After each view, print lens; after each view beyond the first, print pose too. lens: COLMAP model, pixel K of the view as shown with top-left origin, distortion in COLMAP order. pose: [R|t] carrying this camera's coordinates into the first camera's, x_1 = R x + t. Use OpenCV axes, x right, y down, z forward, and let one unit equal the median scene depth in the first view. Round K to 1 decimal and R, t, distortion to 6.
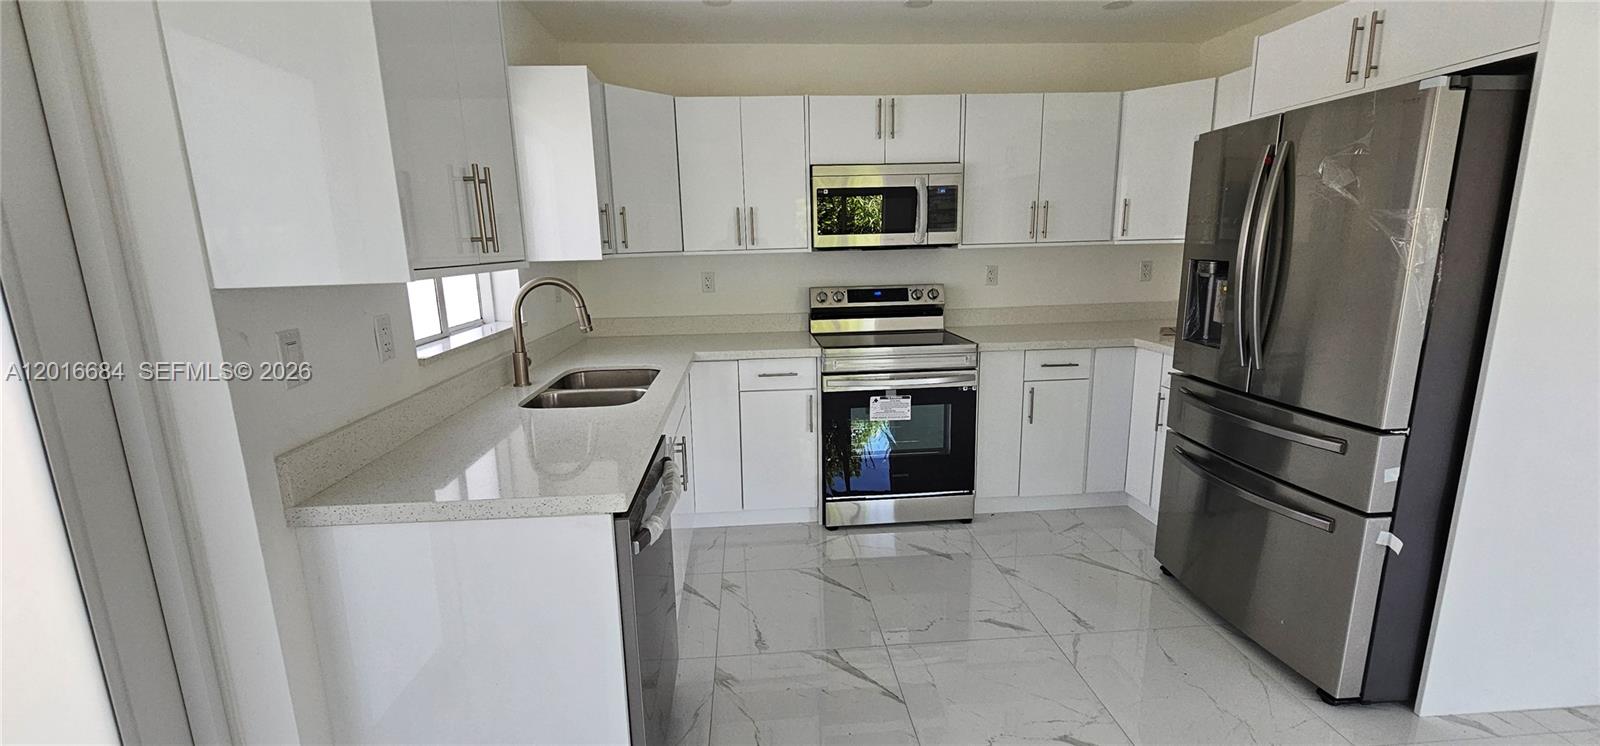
lens RADIAL K [[658.4, 0, 802.3], [0, 658.4, 377.3], [0, 0, 1]] dist [-0.004246, 0.000048]
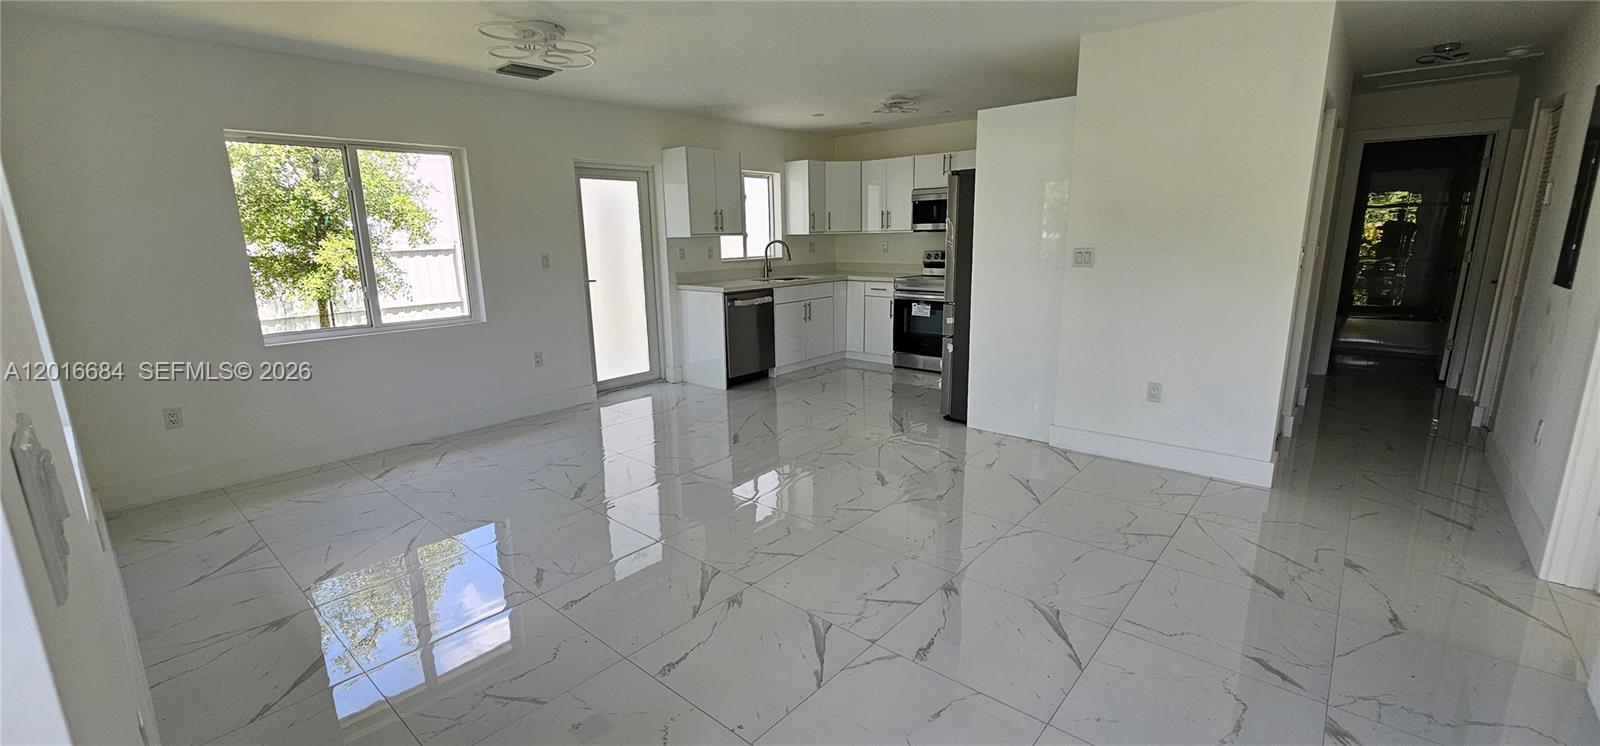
lens RADIAL K [[658.4, 0, 800.3], [0, 658.4, 374.0], [0, 0, 1]] dist [-0.004246, 0.000048]
pose [[0.691502, 0.154886, -0.705575, 1.317048], [-0.141942, 0.986835, 0.077517, 0.136193], [0.708292, 0.046547, 0.704383, -0.670175]]
